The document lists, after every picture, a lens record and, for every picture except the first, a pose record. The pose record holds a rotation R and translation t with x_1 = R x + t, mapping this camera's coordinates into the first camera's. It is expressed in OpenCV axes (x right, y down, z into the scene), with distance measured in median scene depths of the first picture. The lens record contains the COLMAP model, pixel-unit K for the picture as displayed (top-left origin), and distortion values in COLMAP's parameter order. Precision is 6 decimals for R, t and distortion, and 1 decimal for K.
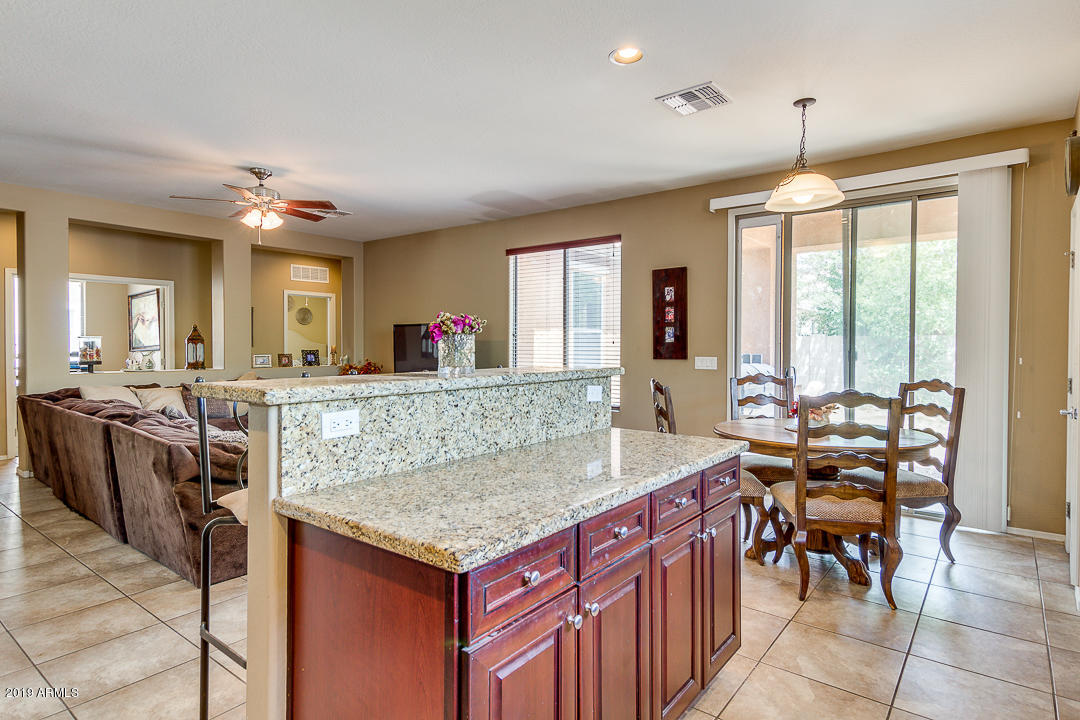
lens RADIAL K [[587.5, 0, 530.4], [0, 587.5, 356.7], [0, 0, 1]] dist [0.031676, -0.012274]
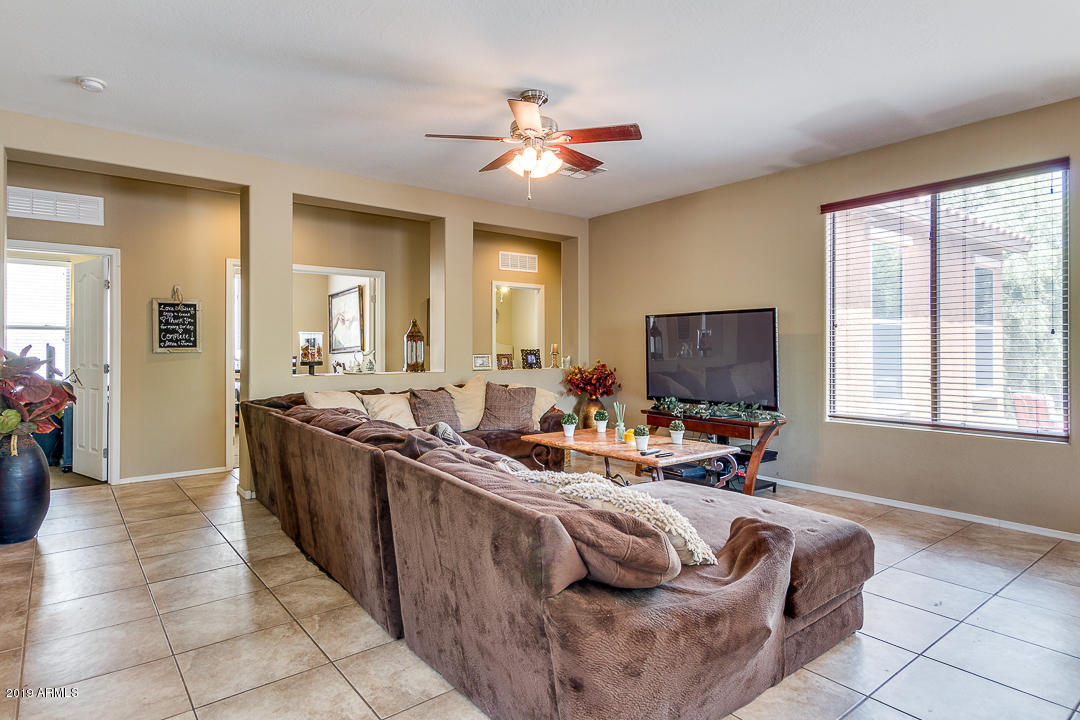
lens RADIAL K [[587.5, 0, 529.7], [0, 587.5, 352.5], [0, 0, 1]] dist [0.031676, -0.012274]
pose [[0.973856, -0.003029, -0.227146, -0.302120], [-0.000581, 0.999875, -0.015822, 0.010037], [0.227165, 0.015540, 0.973732, 0.309142]]
